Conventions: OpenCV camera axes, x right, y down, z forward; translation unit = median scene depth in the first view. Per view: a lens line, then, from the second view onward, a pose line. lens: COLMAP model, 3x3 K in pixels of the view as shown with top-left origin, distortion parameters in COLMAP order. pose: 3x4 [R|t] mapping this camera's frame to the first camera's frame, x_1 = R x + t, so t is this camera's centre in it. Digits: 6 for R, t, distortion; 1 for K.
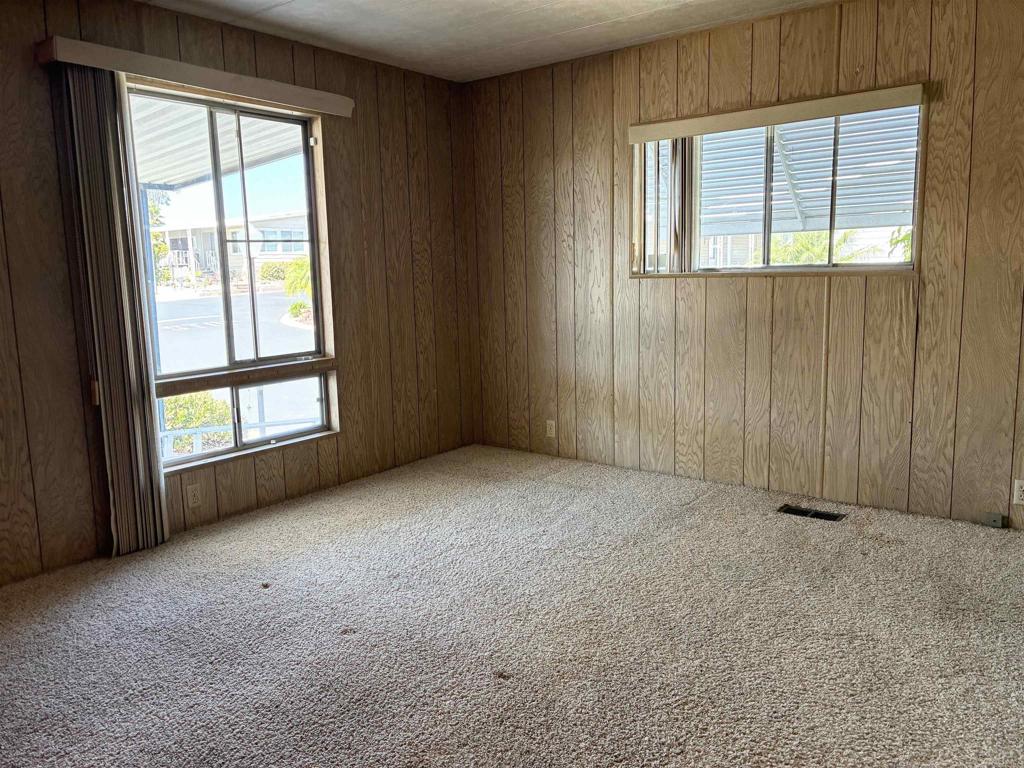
lens RADIAL K [[775.5, 0, 521.1], [0, 775.5, 364.5], [0, 0, 1]] dist [0.063430, -0.082687]
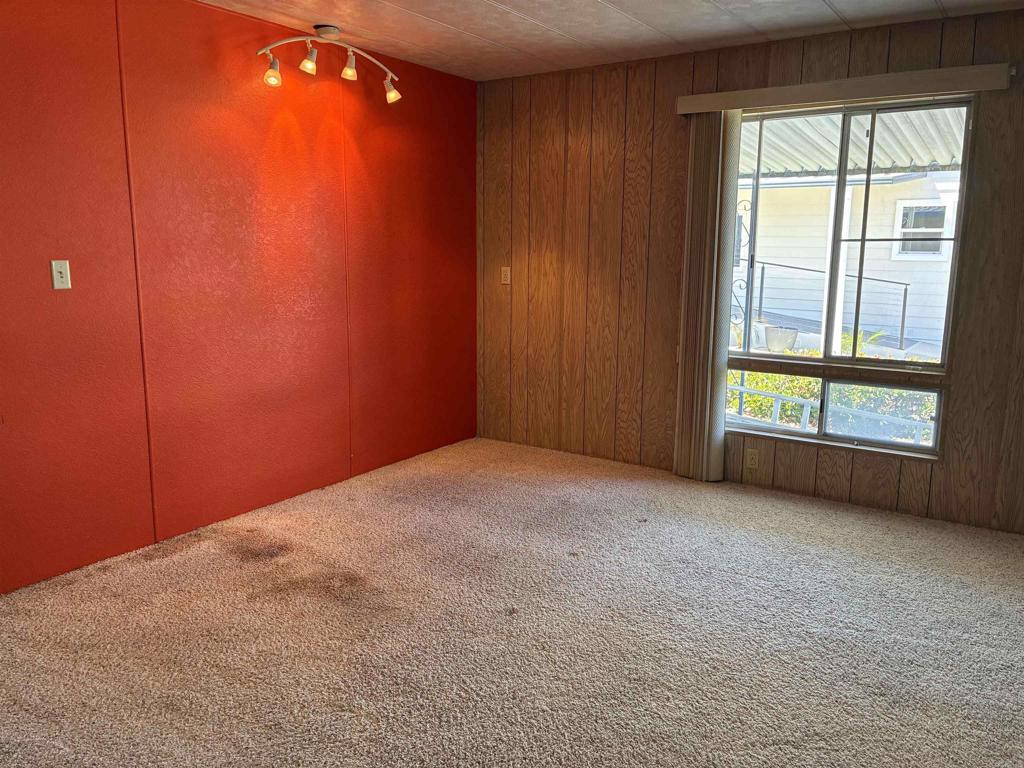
lens RADIAL K [[744.2, 0, 450.7], [0, 744.2, 368.5], [0, 0, 1]] dist [0.000908, -0.036122]
pose [[0.012095, 0.186295, -0.982419, 0.630936], [-0.127248, 0.974790, 0.183282, -0.108737], [0.991797, 0.122794, 0.035496, 0.481914]]
